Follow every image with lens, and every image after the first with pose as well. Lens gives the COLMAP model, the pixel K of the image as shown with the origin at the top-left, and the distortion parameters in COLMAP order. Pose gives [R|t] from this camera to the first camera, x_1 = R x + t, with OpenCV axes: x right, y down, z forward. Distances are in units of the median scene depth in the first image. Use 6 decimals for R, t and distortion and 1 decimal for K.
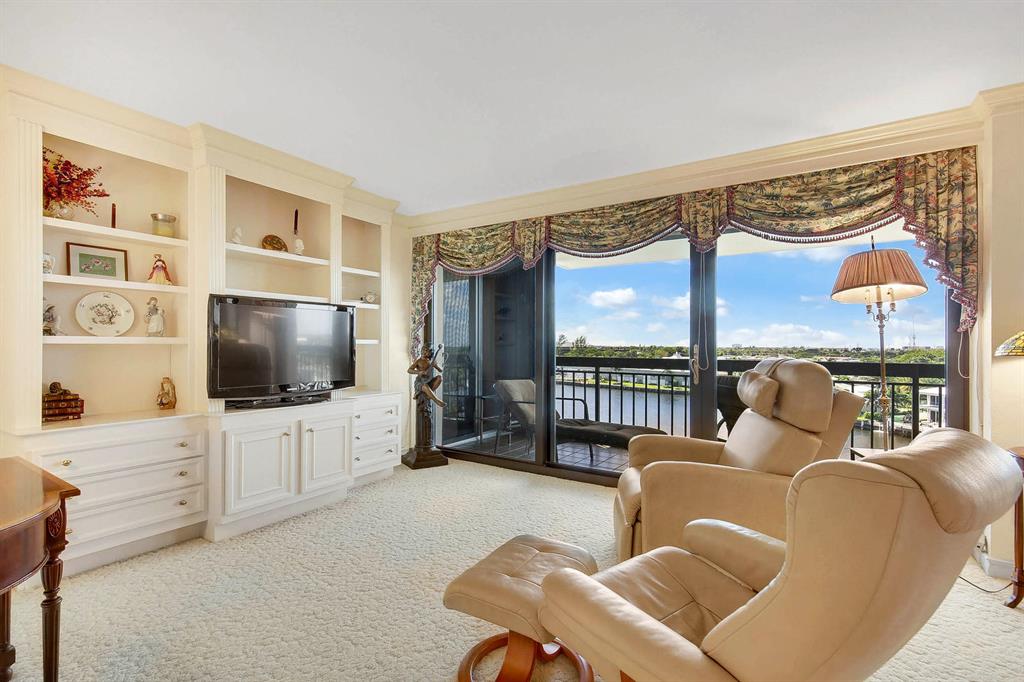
lens RADIAL K [[477.3, 0, 512.0], [0, 477.3, 341.0], [0, 0, 1]] dist [0.001102, 0.000007]
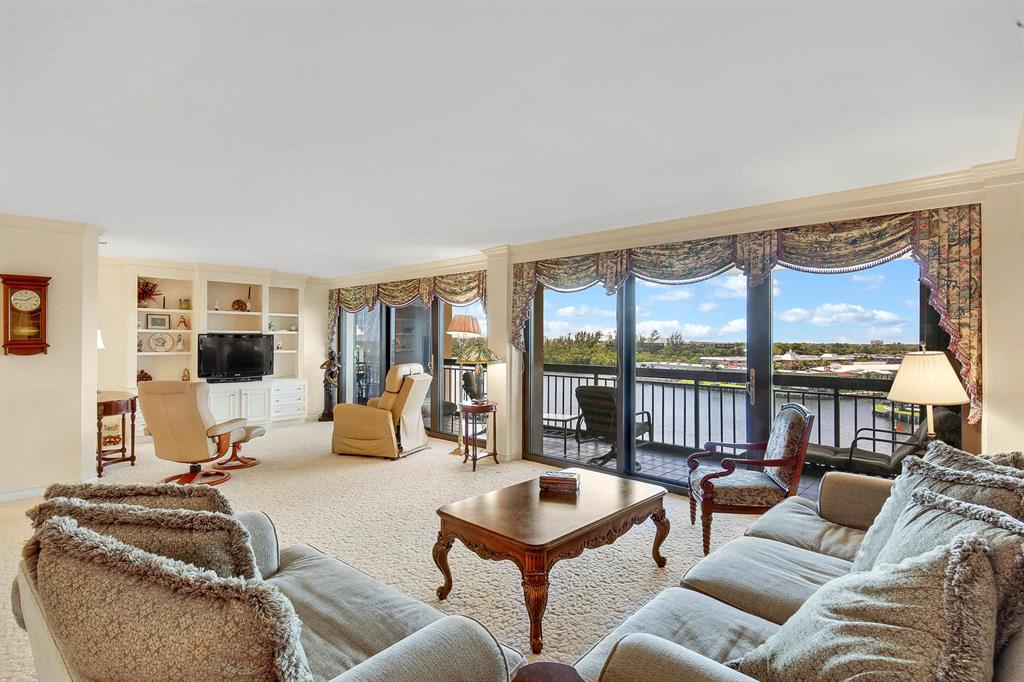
lens RADIAL K [[513.1, 0, 512.0], [0, 513.1, 341.0], [0, 0, 1]] dist [0.000794, 0.000014]
pose [[0.982503, 0.002940, -0.186222, 1.258915], [-0.001142, 0.999952, 0.009765, -0.081790], [0.186242, -0.009381, 0.982459, -1.118858]]
